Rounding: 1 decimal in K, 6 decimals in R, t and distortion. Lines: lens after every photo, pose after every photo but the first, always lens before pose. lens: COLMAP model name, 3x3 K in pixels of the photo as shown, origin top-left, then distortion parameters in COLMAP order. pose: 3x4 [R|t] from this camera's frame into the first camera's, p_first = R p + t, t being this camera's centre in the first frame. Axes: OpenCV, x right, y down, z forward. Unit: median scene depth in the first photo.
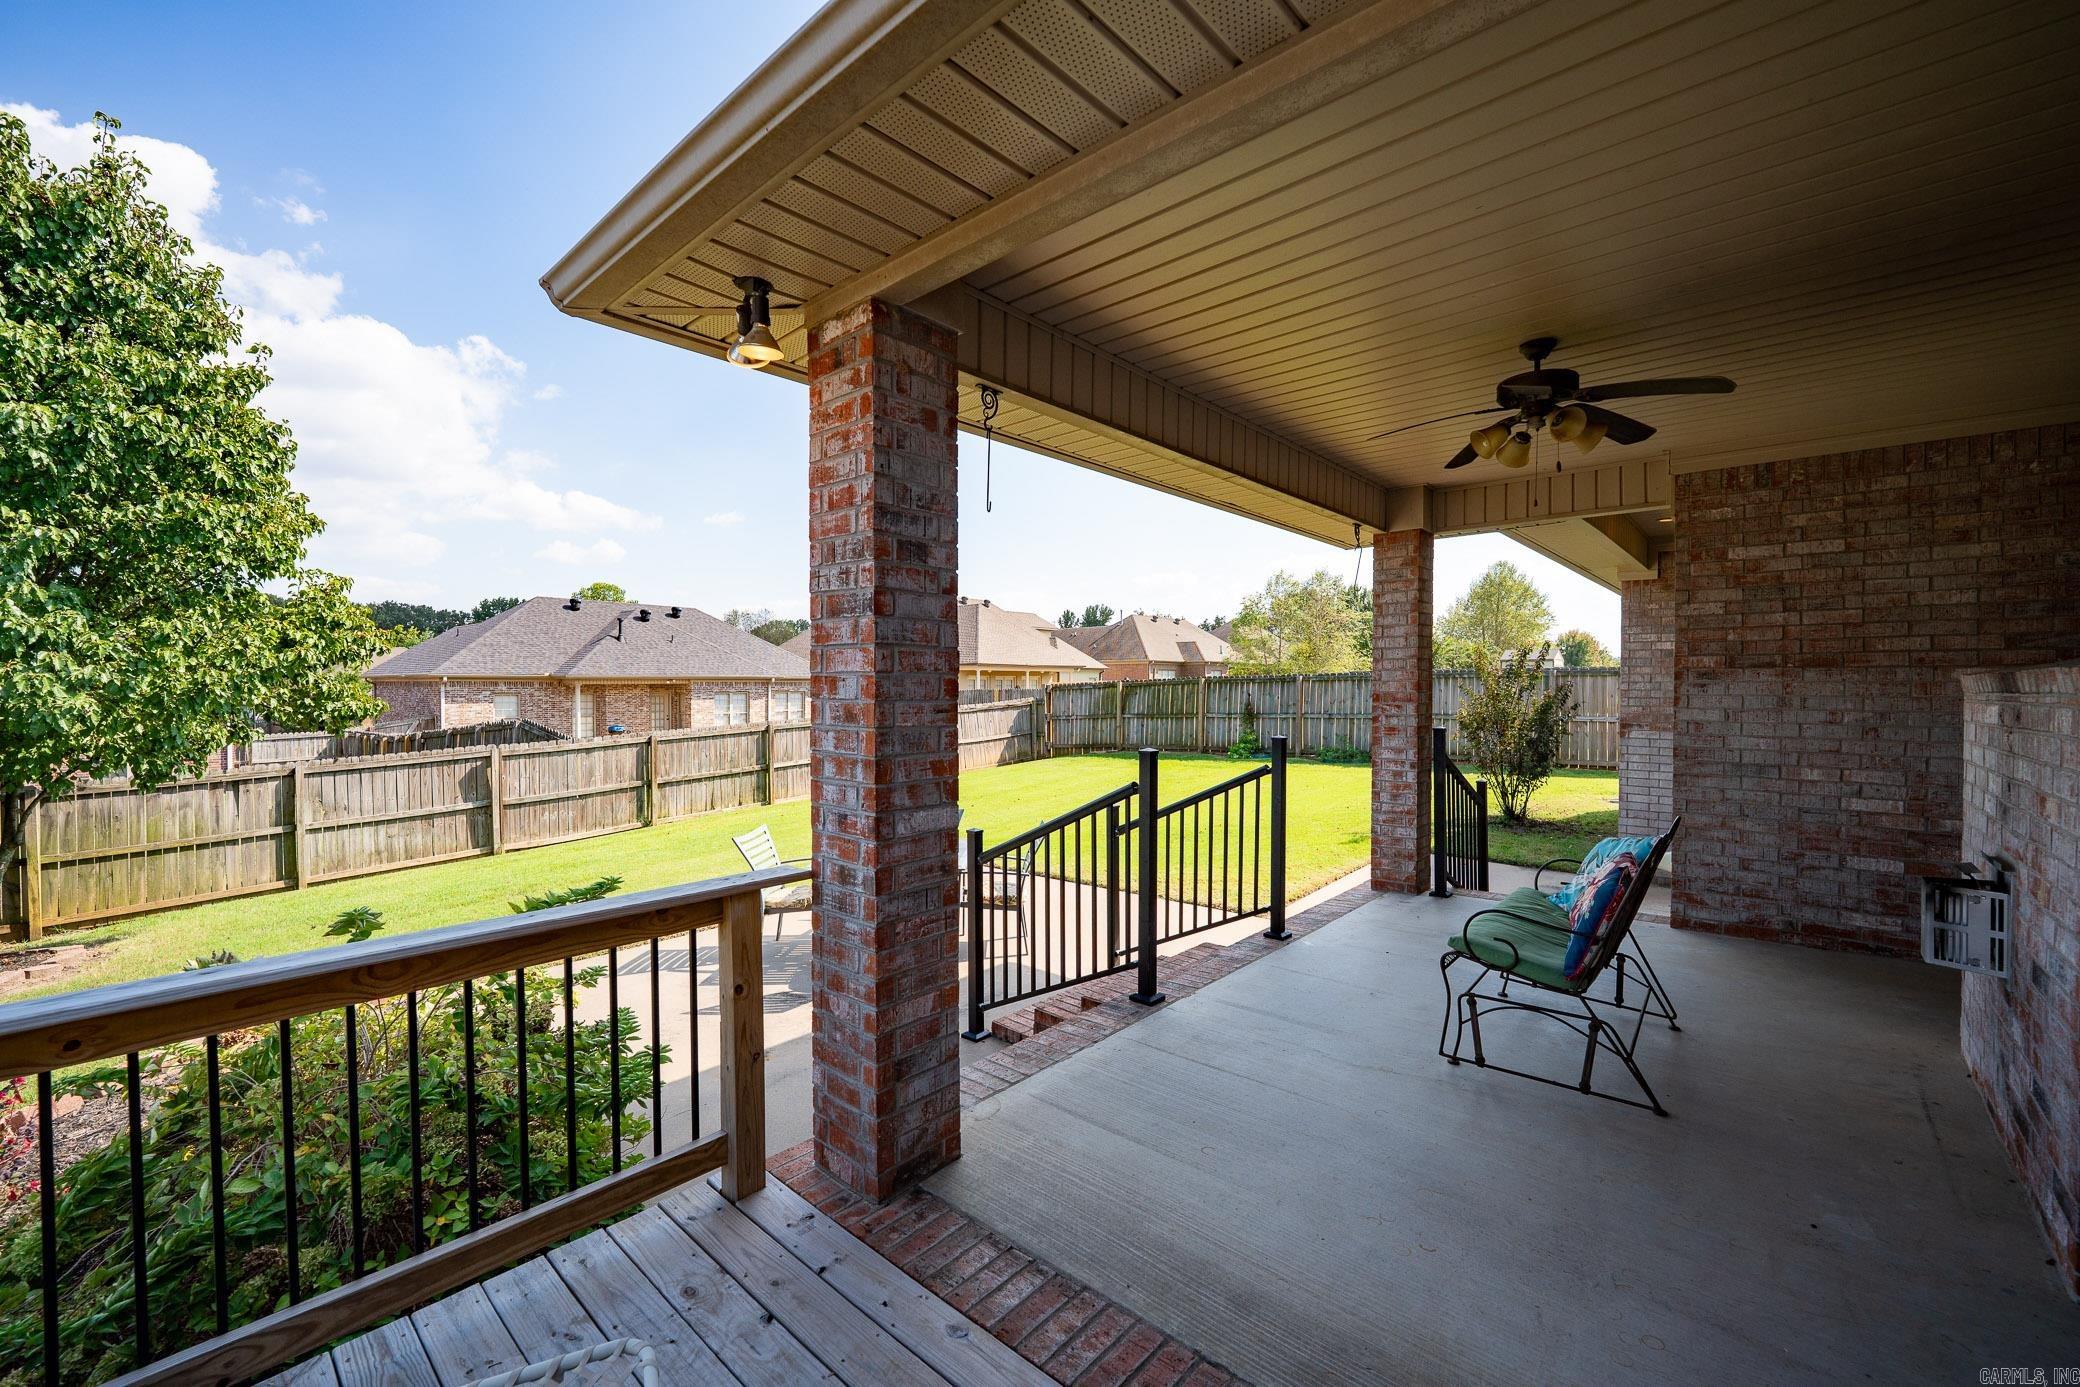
lens RADIAL K [[836.8, 0, 1044.2], [0, 836.8, 698.7], [0, 0, 1]] dist [-0.005860, -0.000251]
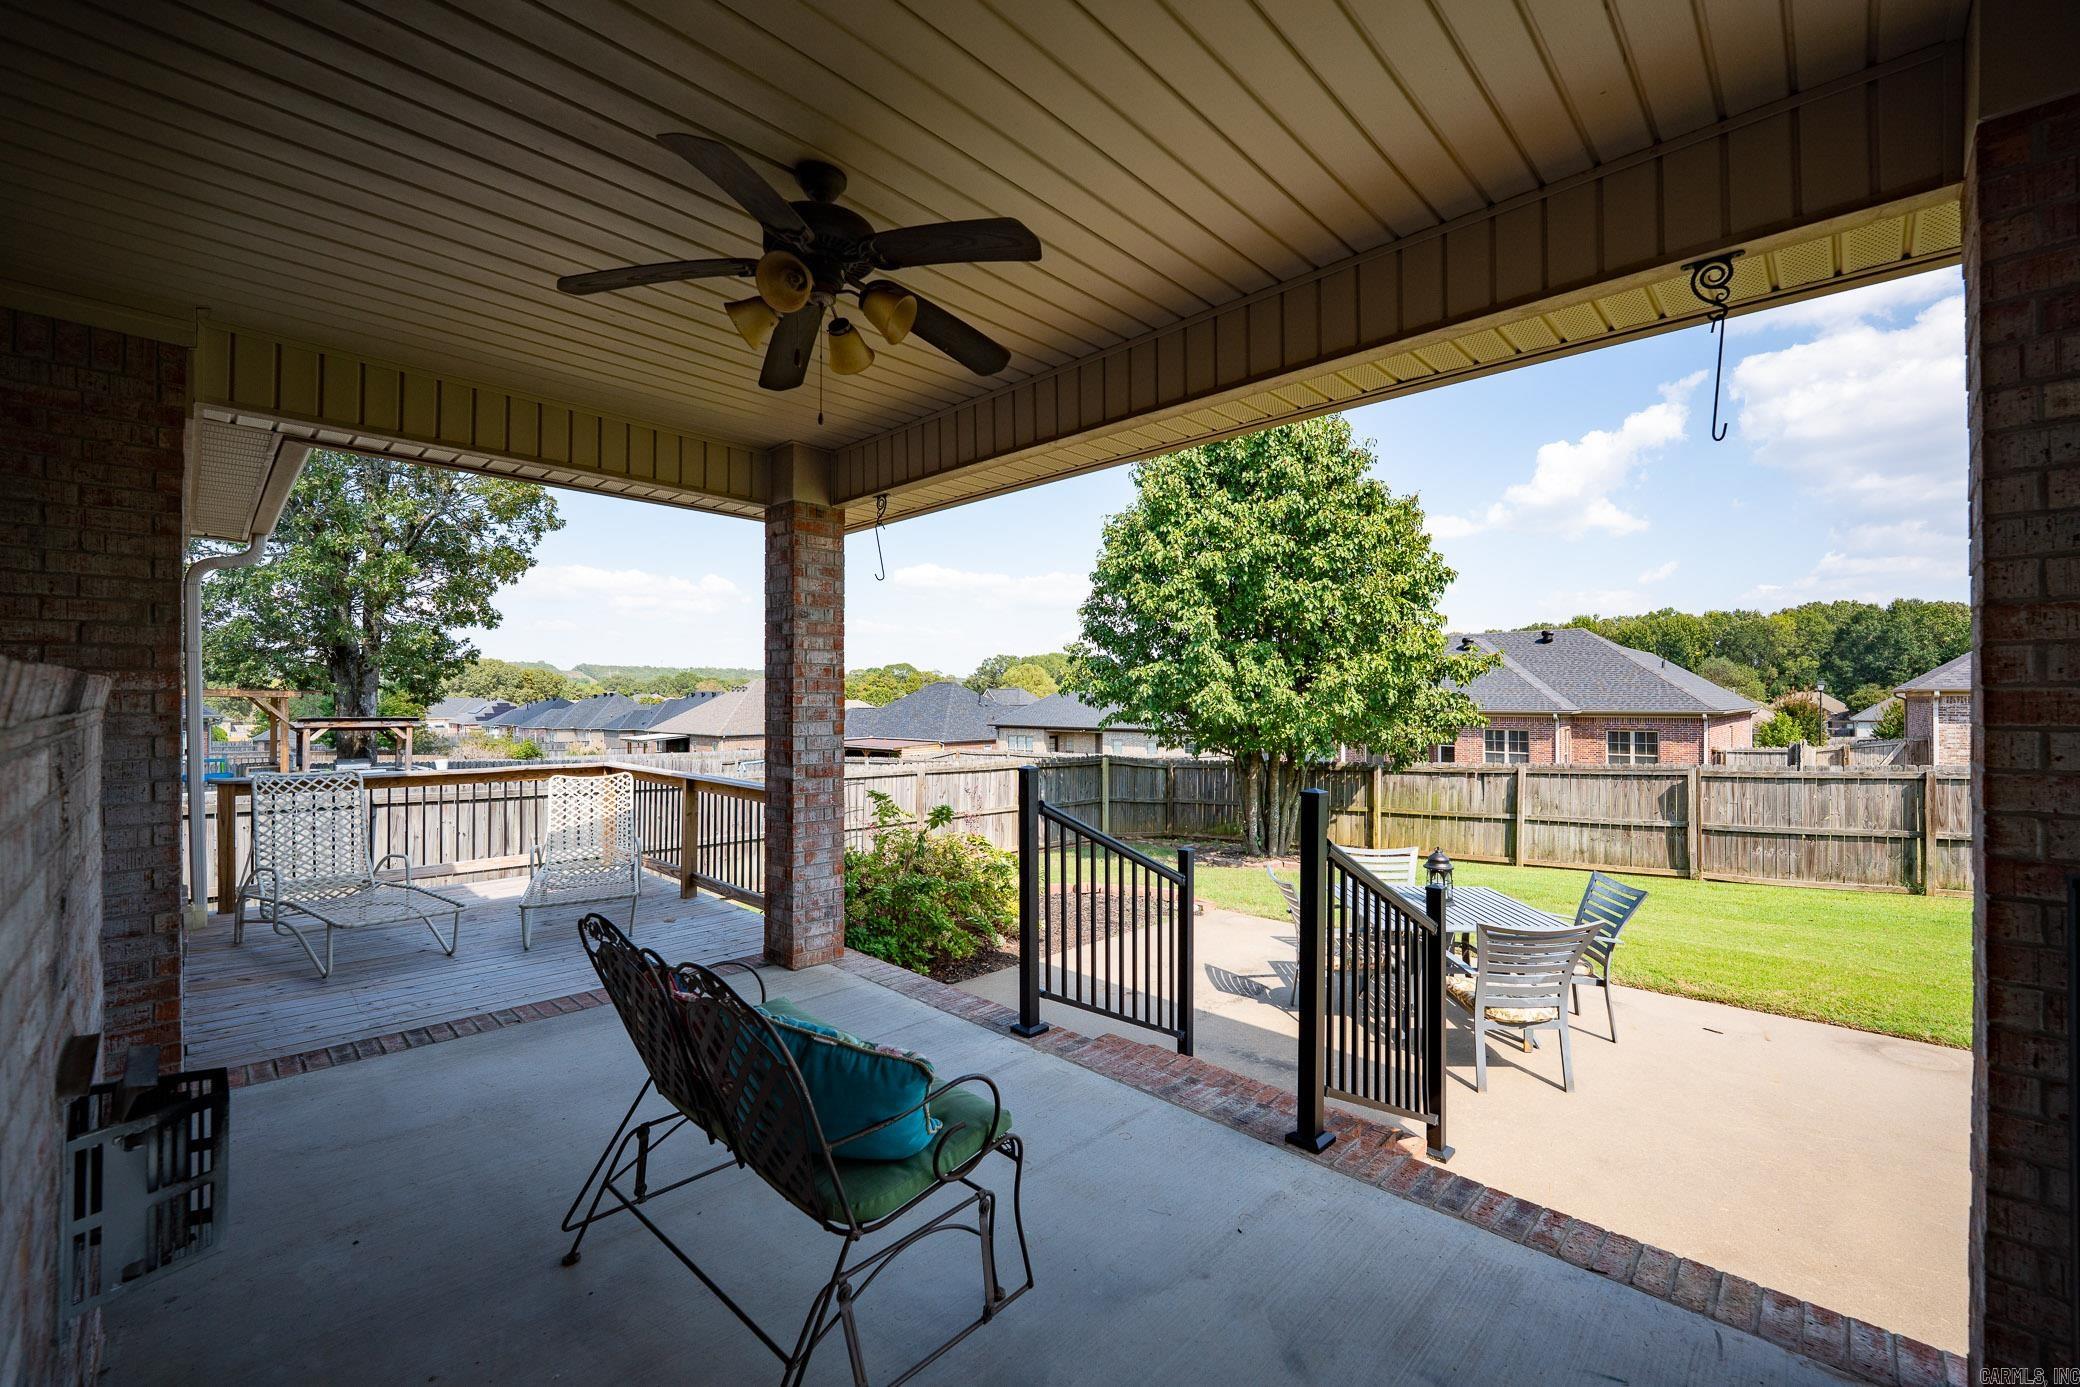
lens RADIAL K [[836.8, 0, 1044.9], [0, 836.8, 695.0], [0, 0, 1]] dist [-0.005860, -0.000251]
pose [[-0.039633, -0.006189, -0.999195, 0.336964], [-0.017035, 0.999840, -0.005517, -0.004908], [0.999069, 0.016803, -0.039732, 0.329883]]
